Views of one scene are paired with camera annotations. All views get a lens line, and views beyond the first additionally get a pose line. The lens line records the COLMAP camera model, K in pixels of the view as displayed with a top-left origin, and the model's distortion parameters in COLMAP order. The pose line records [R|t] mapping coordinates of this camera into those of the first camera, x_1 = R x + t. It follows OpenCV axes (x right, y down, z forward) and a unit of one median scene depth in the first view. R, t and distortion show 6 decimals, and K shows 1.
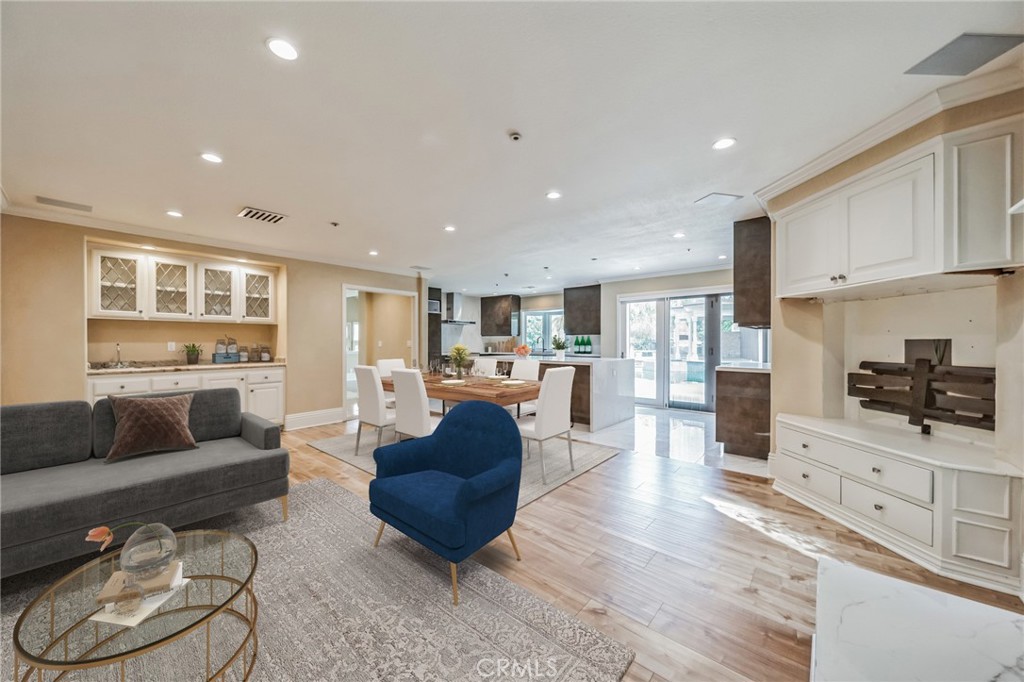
lens RADIAL K [[367.7, 0, 511.6], [0, 367.7, 339.9], [0, 0, 1]] dist [0.000451, 0.000147]
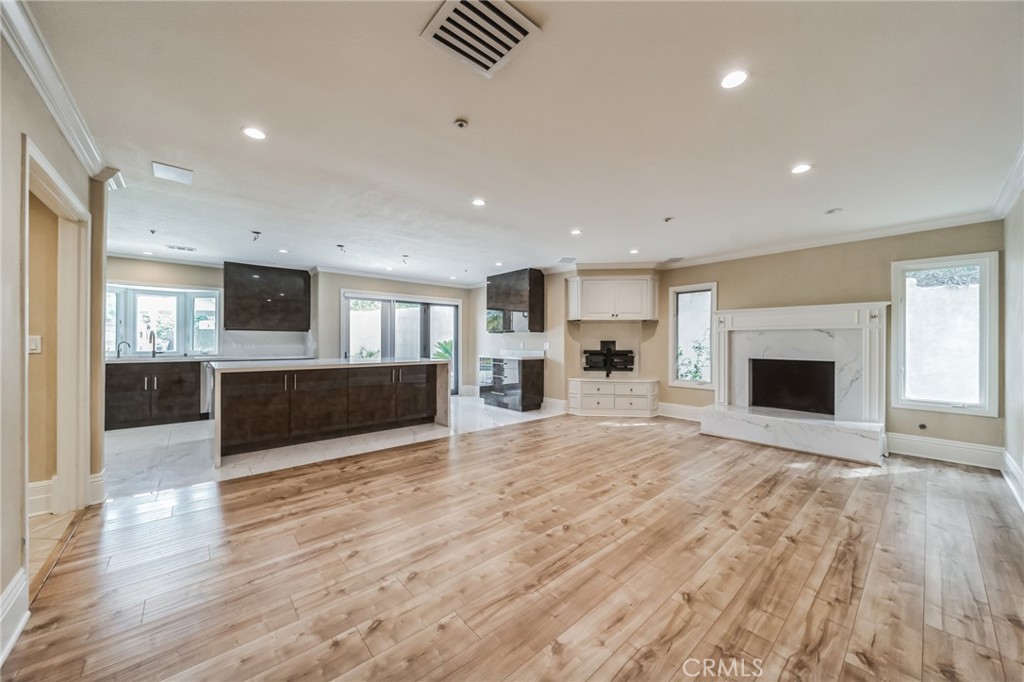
lens RADIAL K [[367.7, 0, 511.6], [0, 367.7, 339.9], [0, 0, 1]] dist [0.000451, 0.000147]
pose [[0.122910, 0.005466, 0.992403, -0.457460], [-0.008127, 0.999957, -0.004501, 0.003018], [-0.992385, -0.007512, 0.122949, 0.395445]]
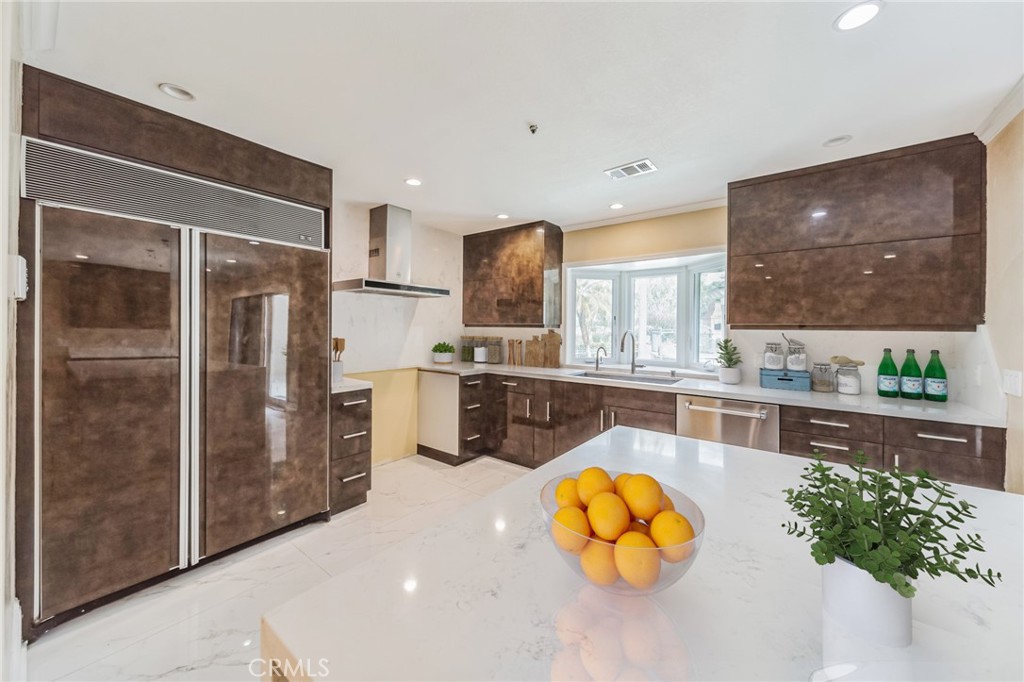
lens RADIAL K [[369.3, 0, 512.0], [0, 369.3, 341.0], [0, 0, 1]] dist [0.001110, 0.000092]
pose [[0.998150, 0.008356, 0.060225, -0.062957], [-0.010961, 0.999013, 0.043050, -0.015275], [-0.059805, -0.043631, 0.997256, 0.689072]]
